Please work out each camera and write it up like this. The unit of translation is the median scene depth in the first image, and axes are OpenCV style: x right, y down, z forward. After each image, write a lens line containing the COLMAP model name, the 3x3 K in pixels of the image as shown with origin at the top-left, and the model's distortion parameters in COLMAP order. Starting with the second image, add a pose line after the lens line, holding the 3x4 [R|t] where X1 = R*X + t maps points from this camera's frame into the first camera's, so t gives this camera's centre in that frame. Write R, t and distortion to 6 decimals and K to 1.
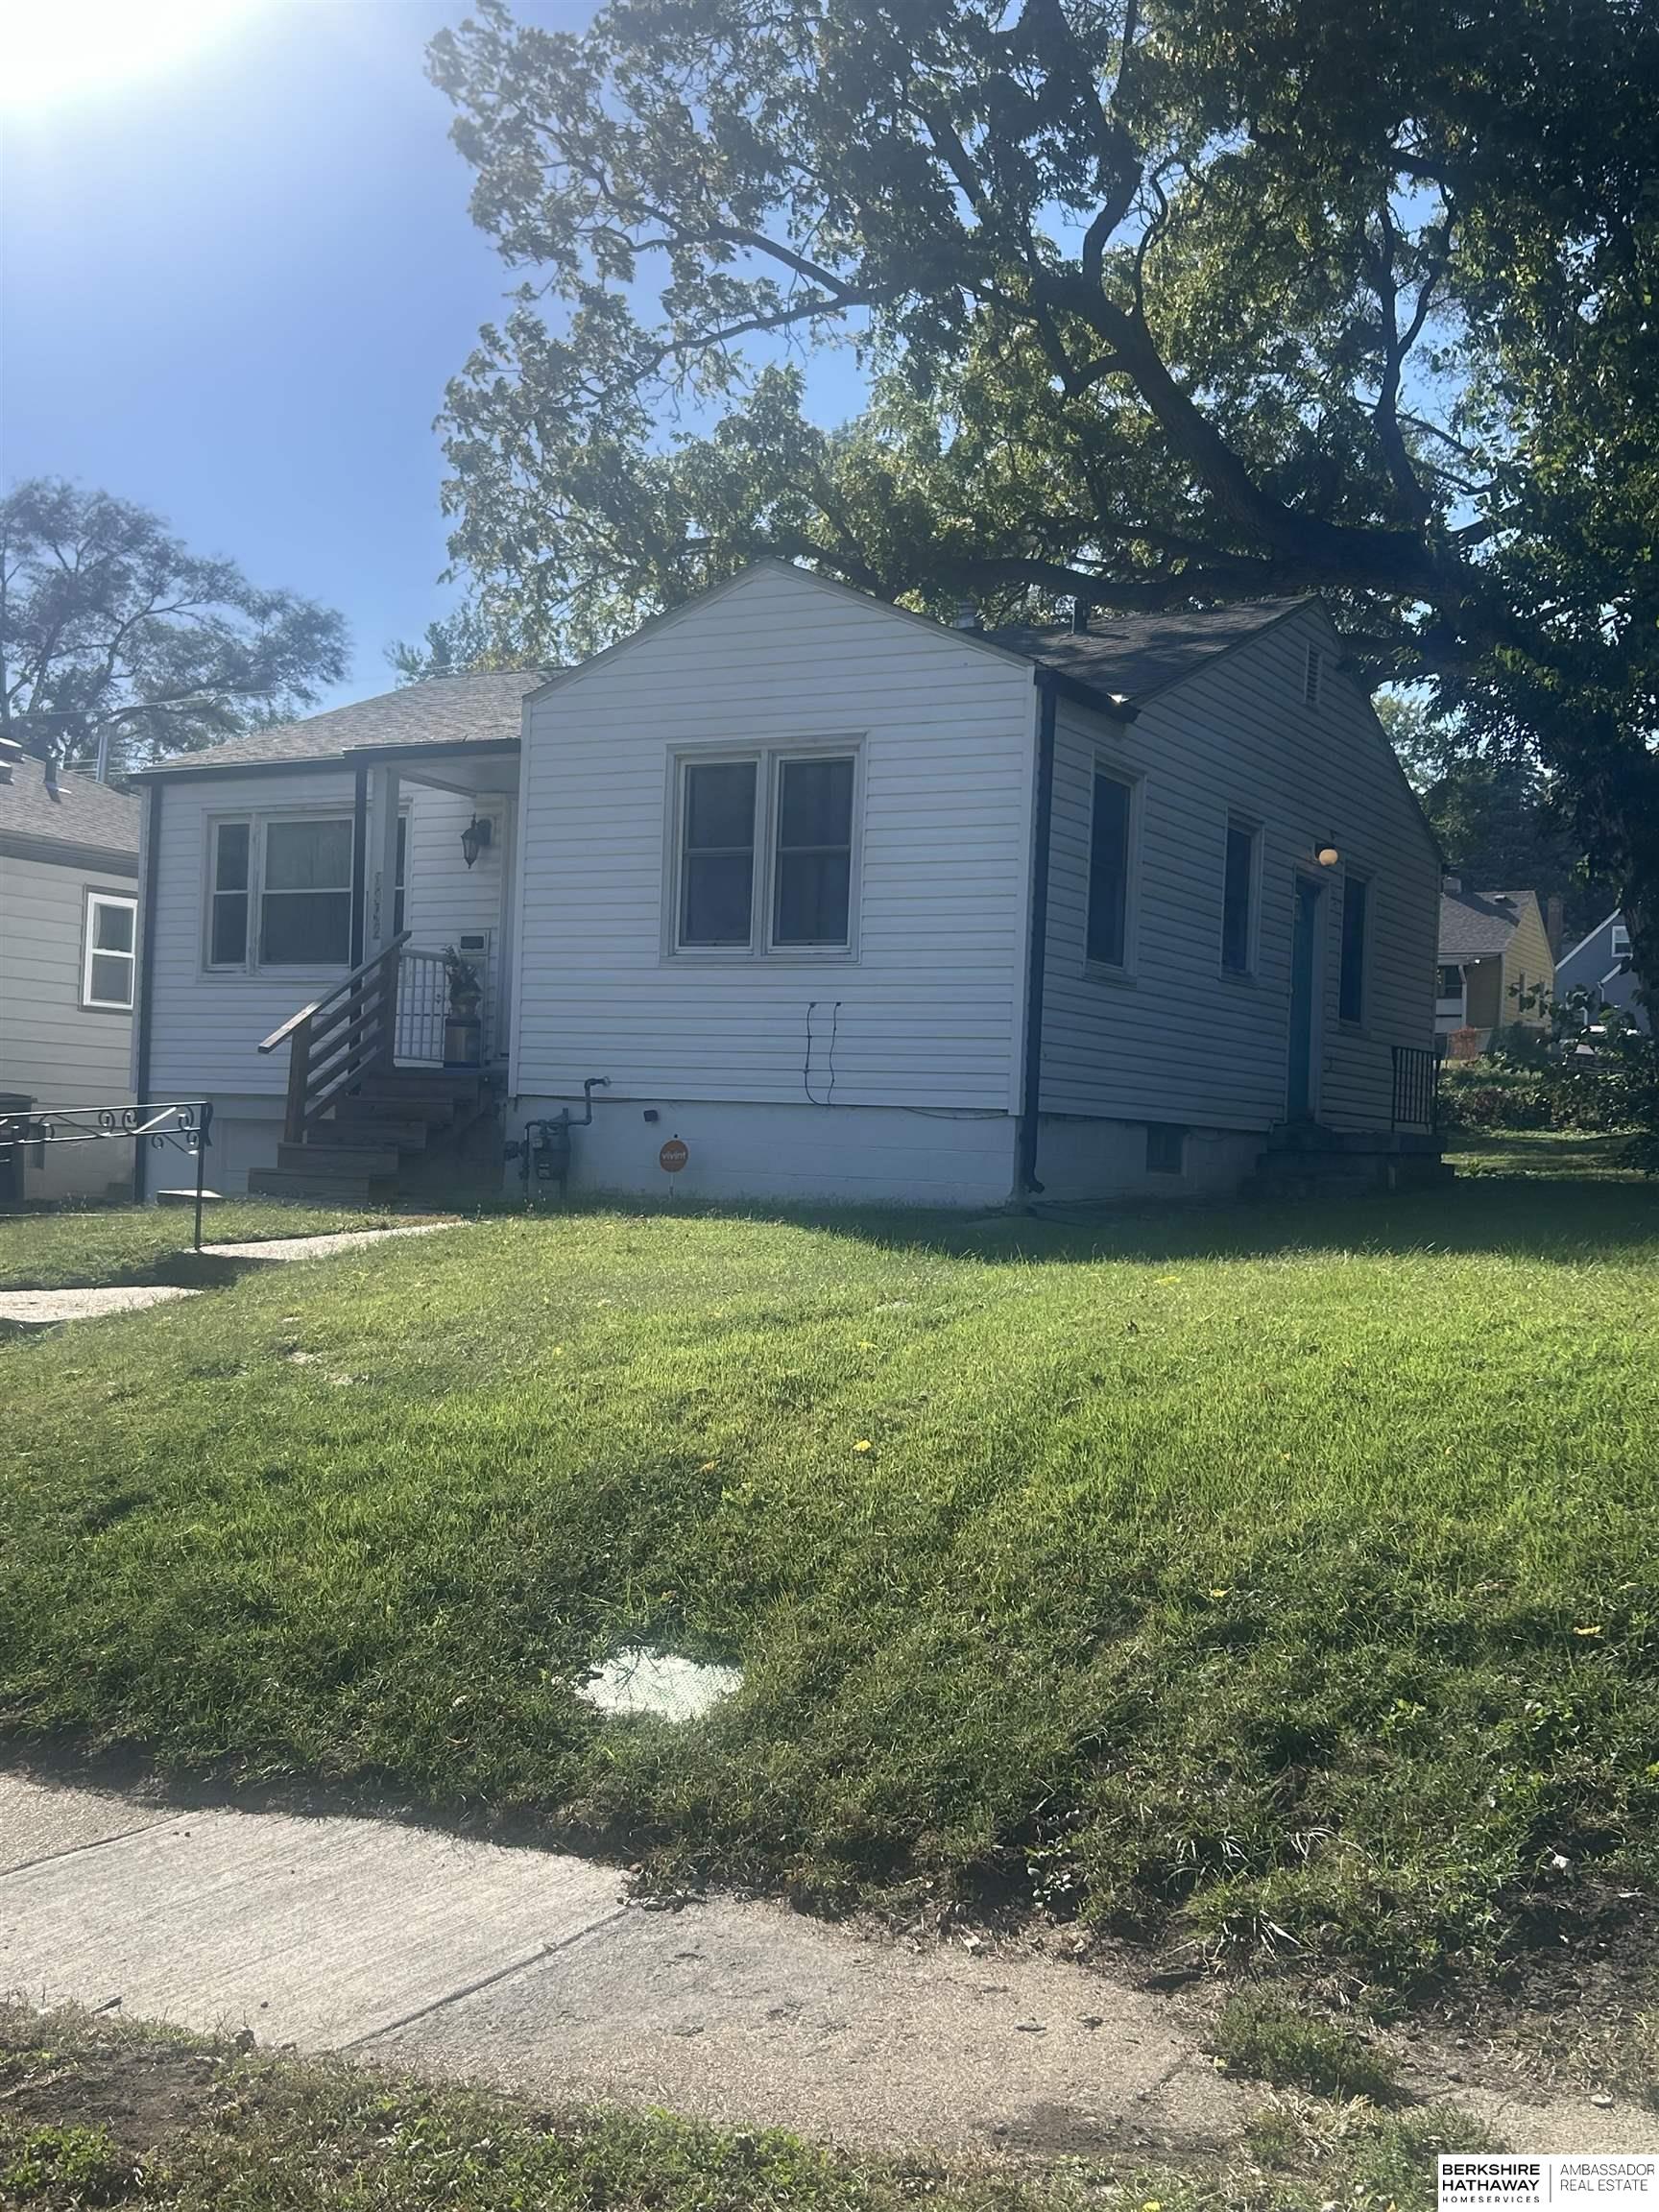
lens RADIAL K [[2340.3, 0, 829.5], [0, 2340.3, 1106.0], [0, 0, 1]] dist [0.015155, 0.018486]
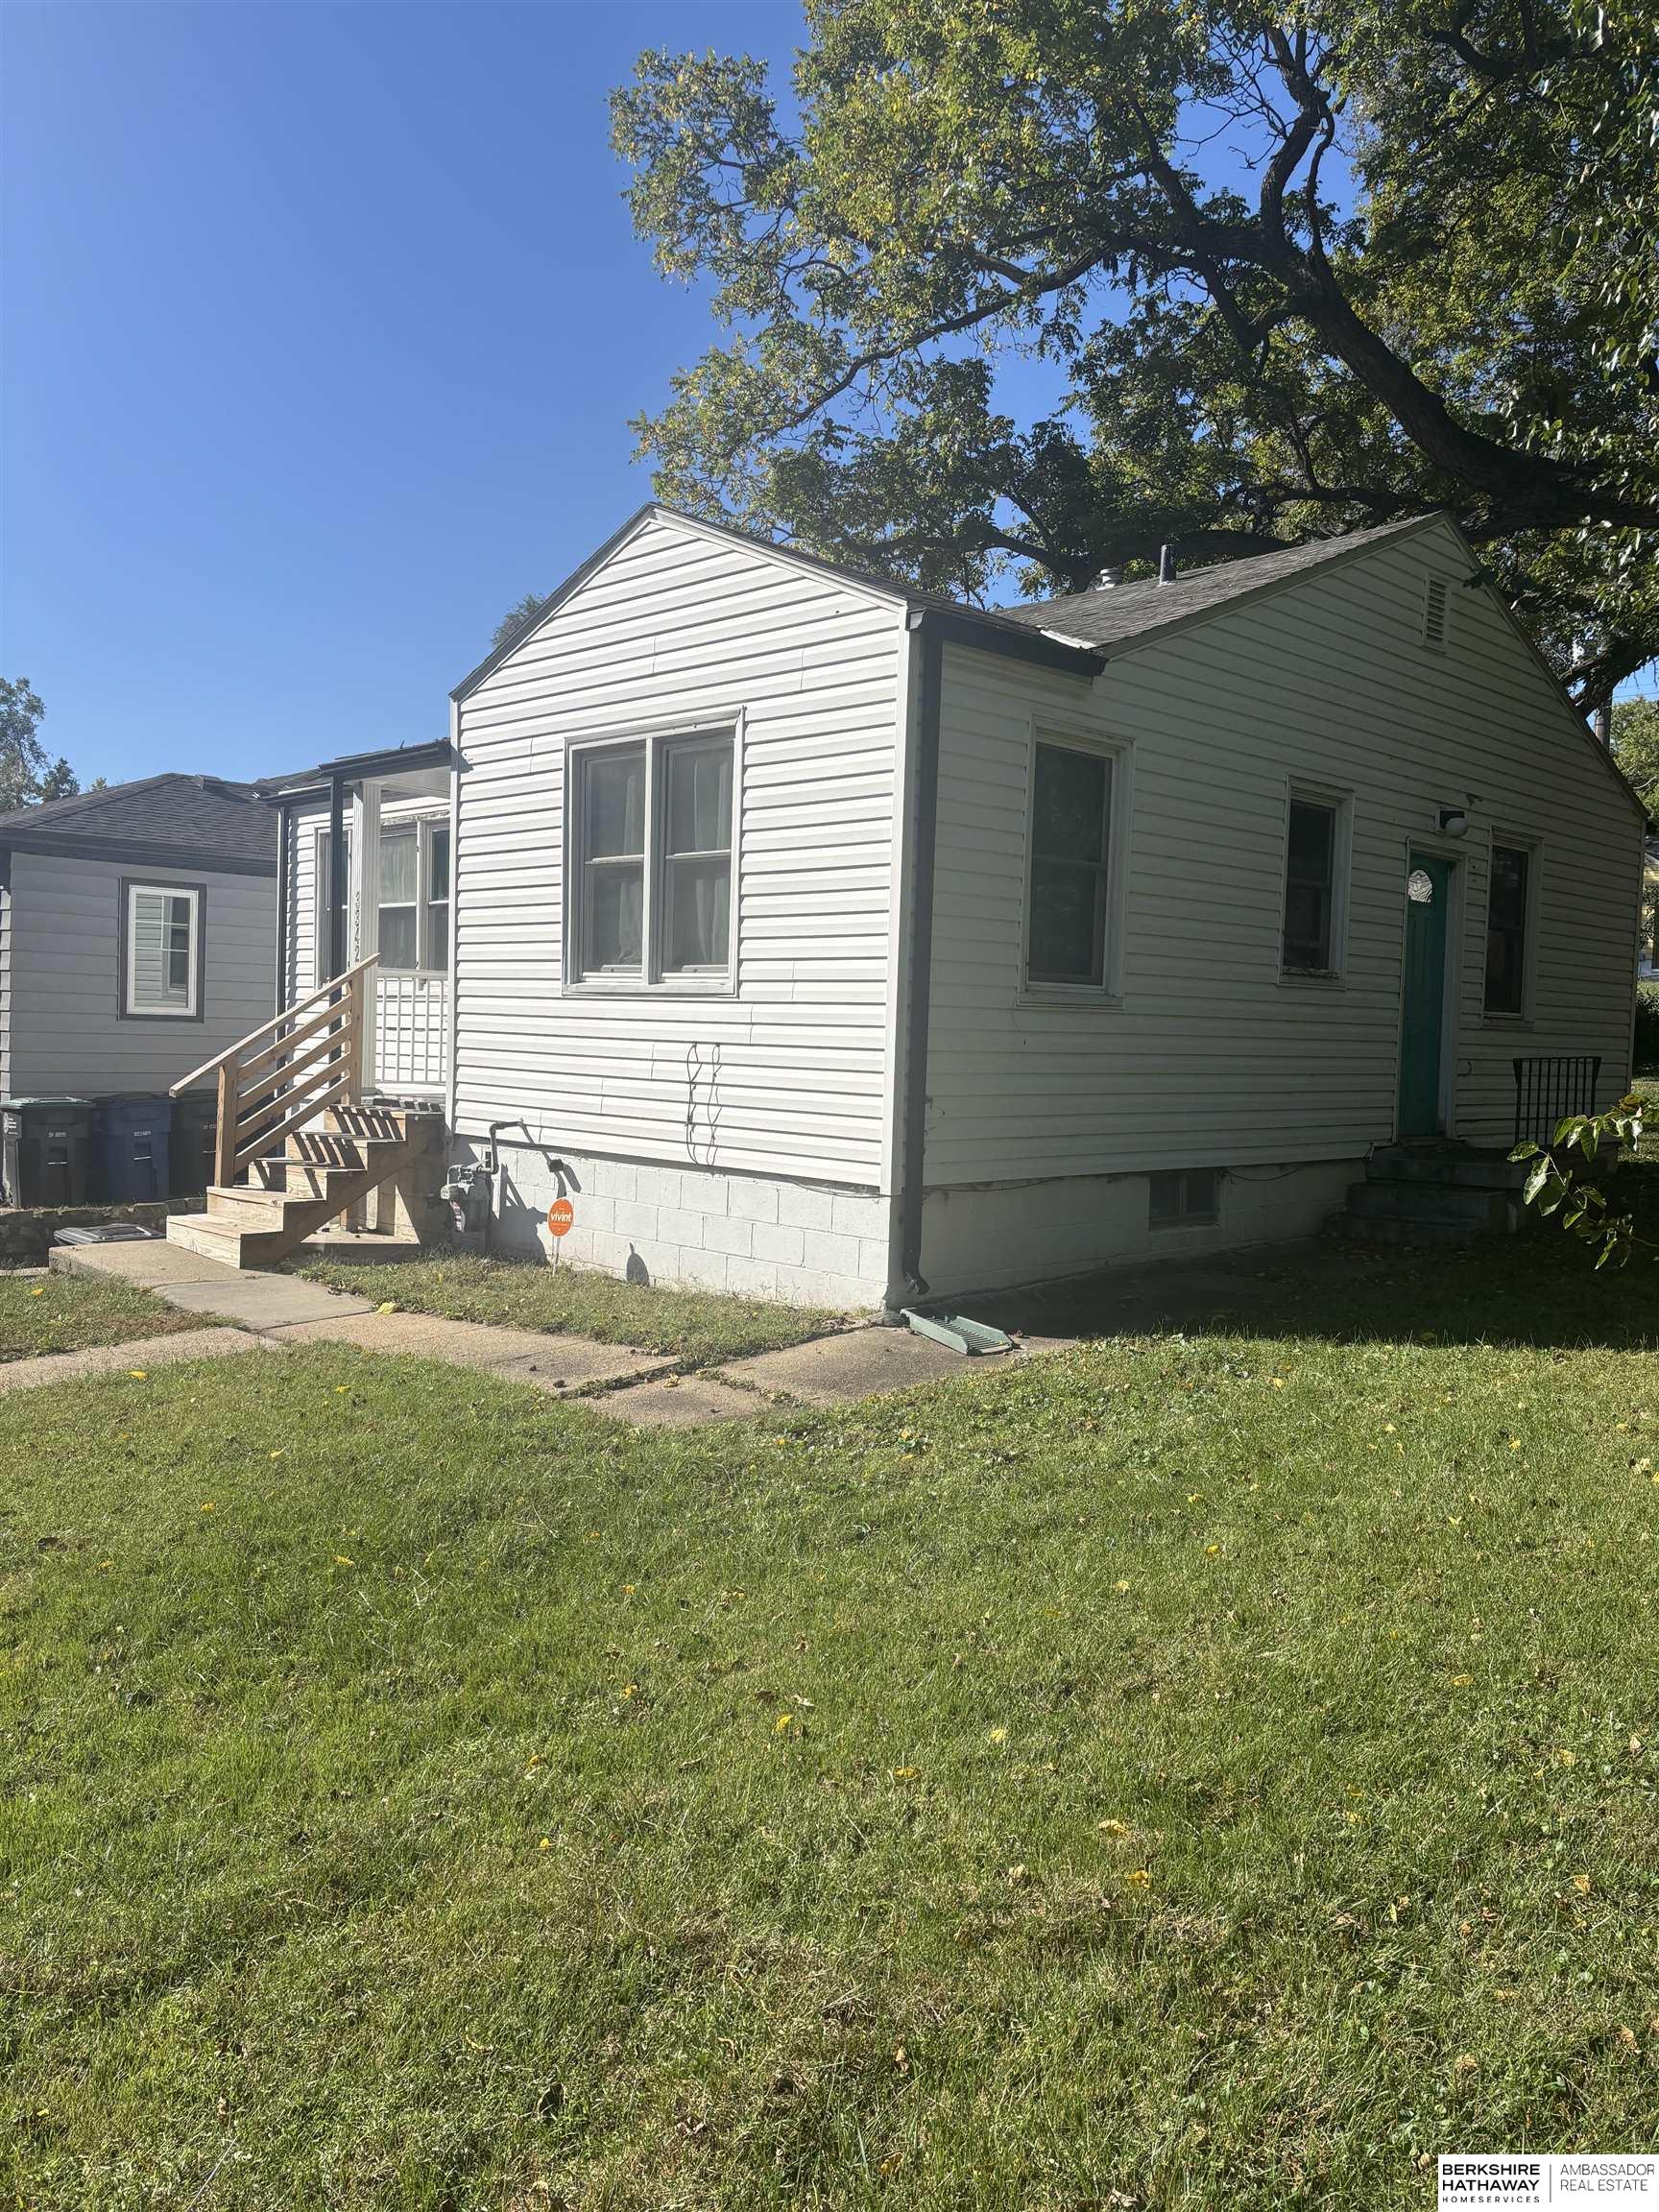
lens RADIAL K [[1726.9, 0, 759.9], [0, 1726.9, 1134.0], [0, 0, 1]] dist [-0.066126, -0.008281]
pose [[0.953822, 0.007228, -0.300285, 0.185815], [0.013579, 0.997651, 0.067148, -0.048115], [0.300065, -0.068125, 0.951483, 0.387253]]
